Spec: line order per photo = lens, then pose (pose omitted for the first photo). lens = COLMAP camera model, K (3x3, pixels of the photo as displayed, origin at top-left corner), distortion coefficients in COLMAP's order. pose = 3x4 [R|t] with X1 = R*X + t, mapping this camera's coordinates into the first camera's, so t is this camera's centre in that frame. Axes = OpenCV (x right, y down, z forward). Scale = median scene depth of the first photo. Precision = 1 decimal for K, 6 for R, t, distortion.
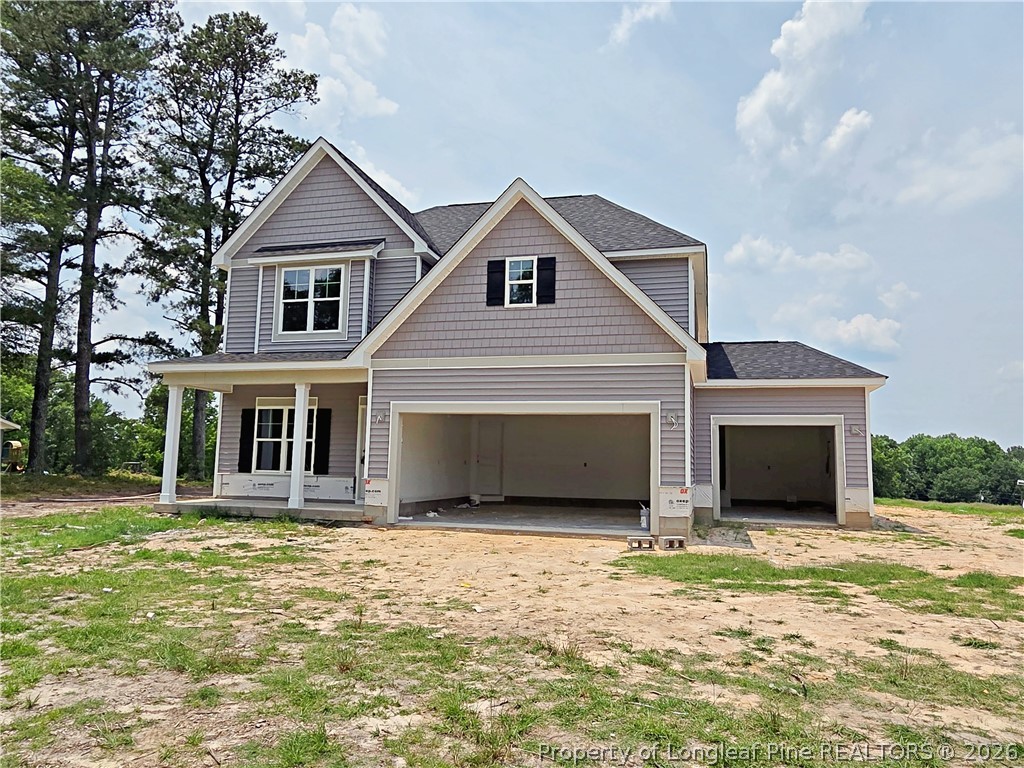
lens RADIAL K [[742.2, 0, 515.3], [0, 742.2, 384.8], [0, 0, 1]] dist [0.003366, 0.002009]
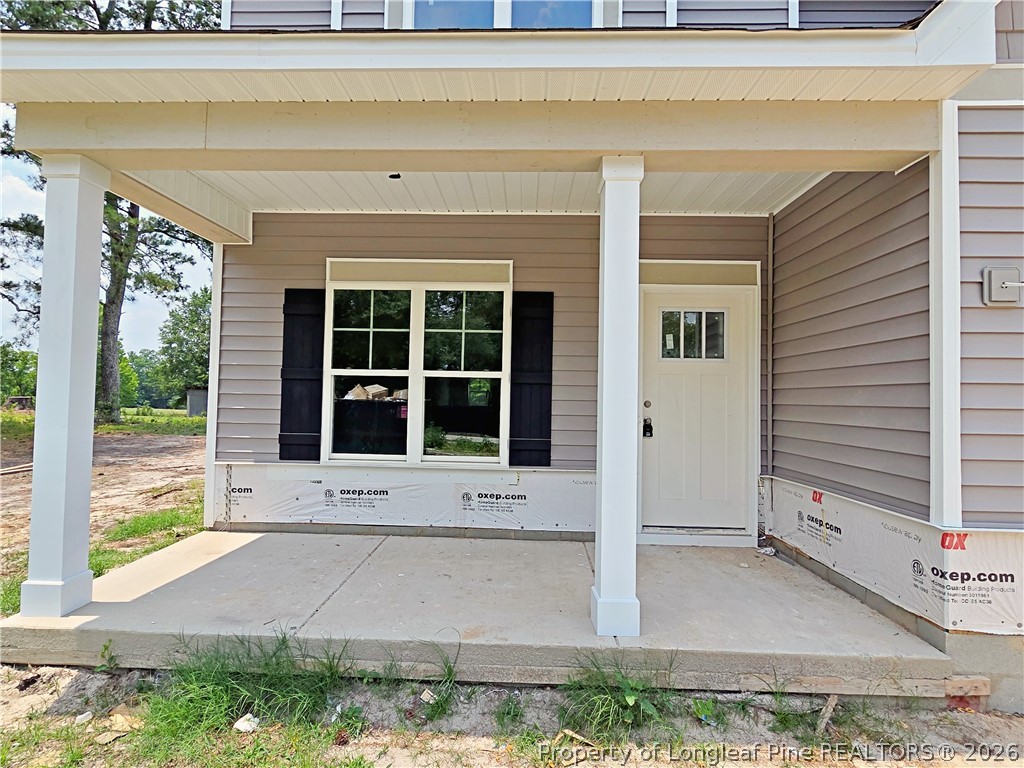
lens RADIAL K [[540.6, 0, 509.2], [0, 540.6, 382.8], [0, 0, 1]] dist [0.000414, -0.002183]
pose [[0.969772, 0.003689, 0.243985, -0.330415], [-0.025672, 0.995879, 0.086981, 0.053740], [-0.242659, -0.090616, 0.965870, 0.721626]]
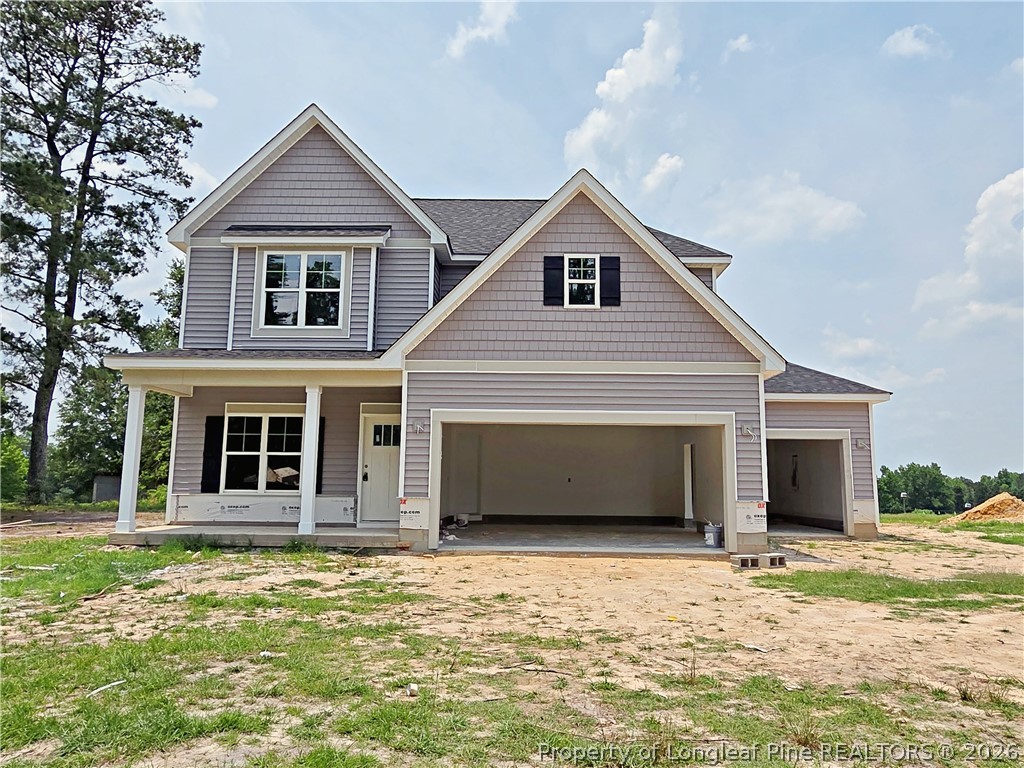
lens RADIAL K [[742.2, 0, 529.3], [0, 742.2, 381.6], [0, 0, 1]] dist [0.003366, 0.002009]
pose [[0.966810, 0.024605, 0.254309, -0.234500], [-0.017961, 0.999435, -0.028416, 0.011066], [-0.254864, 0.022906, 0.966706, 0.104228]]
